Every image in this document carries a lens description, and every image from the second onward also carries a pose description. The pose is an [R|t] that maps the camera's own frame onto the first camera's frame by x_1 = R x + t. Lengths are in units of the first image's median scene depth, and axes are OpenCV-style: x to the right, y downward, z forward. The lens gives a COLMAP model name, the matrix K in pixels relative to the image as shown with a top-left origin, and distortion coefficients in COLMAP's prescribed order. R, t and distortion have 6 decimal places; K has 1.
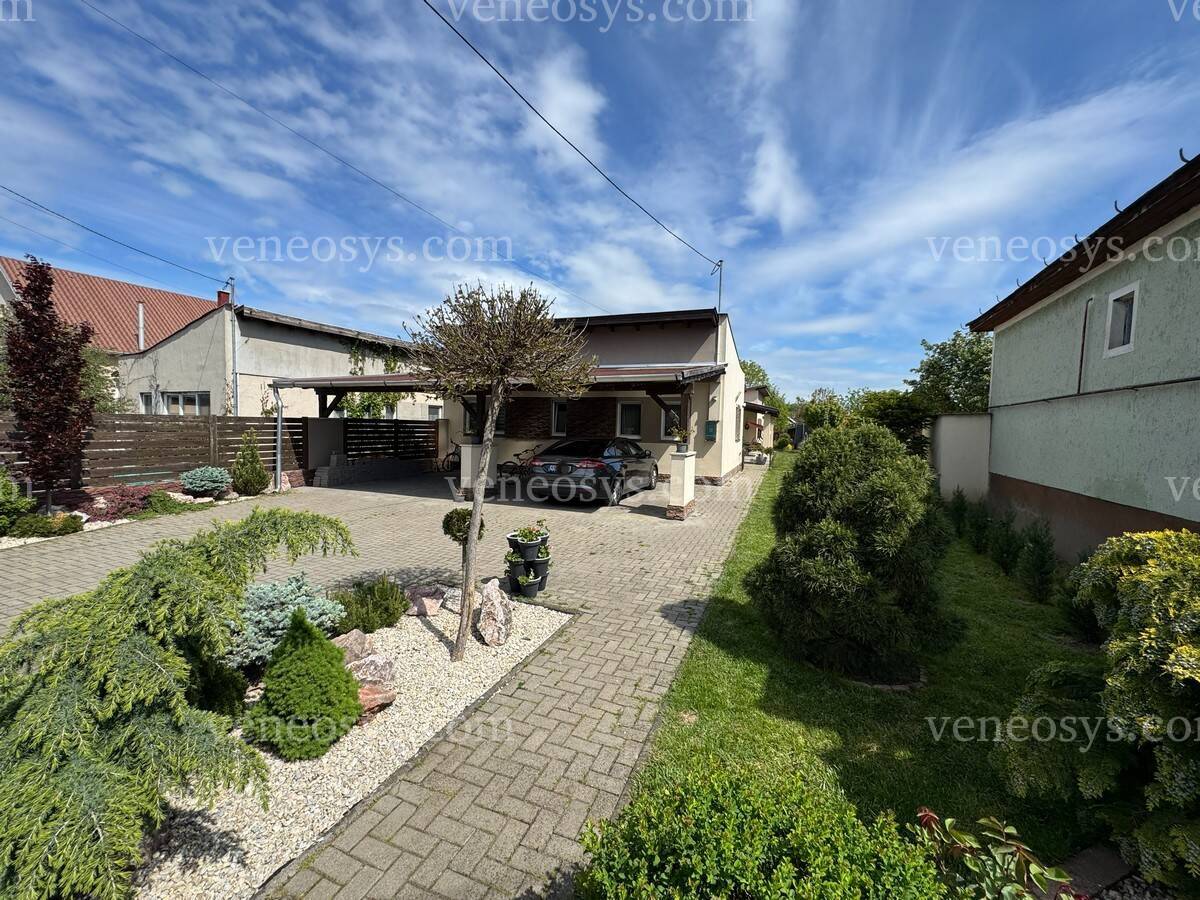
lens RADIAL K [[478.9, 0, 600.0], [0, 478.9, 450.0], [0, 0, 1]] dist [-0.002096, 0.000238]
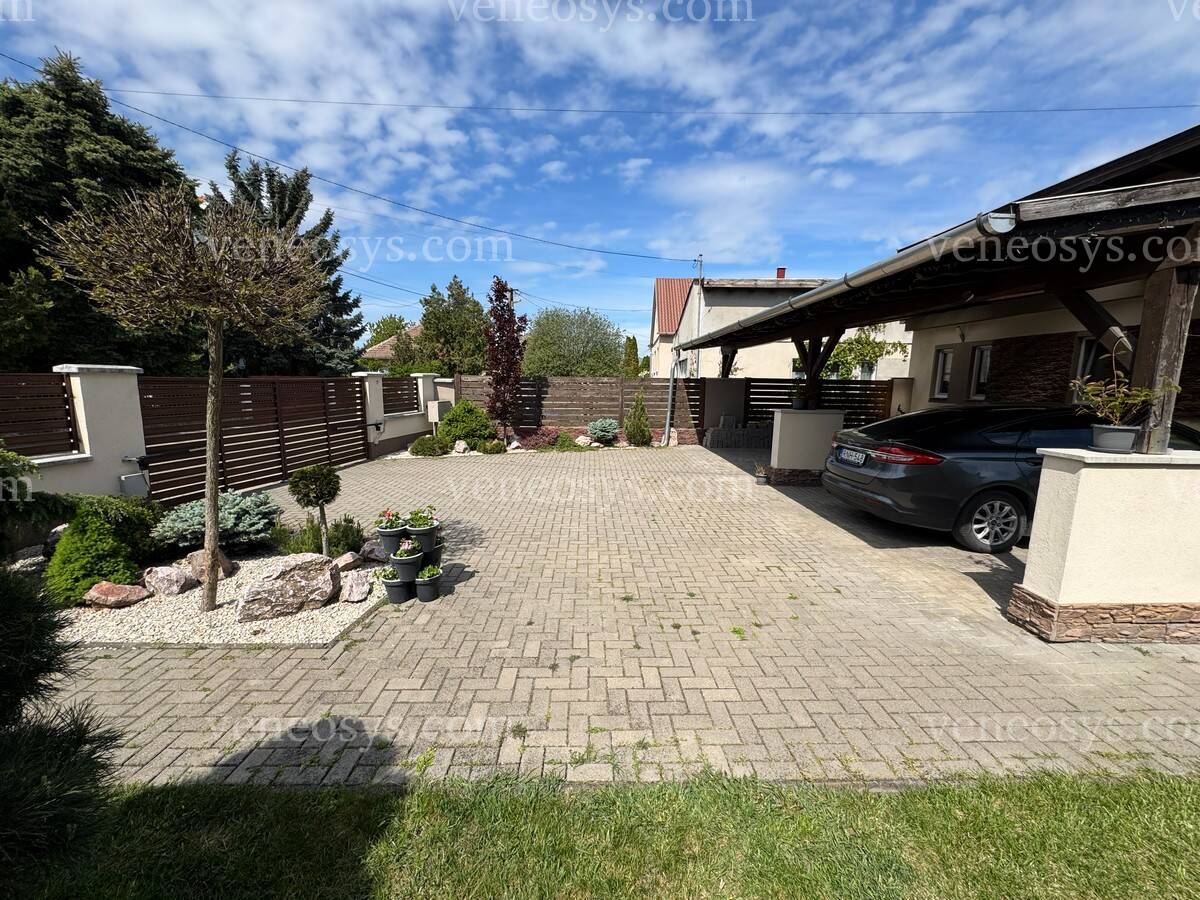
lens RADIAL K [[477.3, 0, 600.8], [0, 477.3, 456.7], [0, 0, 1]] dist [0.000101, 0.000046]
pose [[0.379373, 0.128223, -0.916316, 0.525603], [-0.052226, 0.991740, 0.117155, -0.019243], [0.923769, 0.003410, 0.382936, 0.831817]]
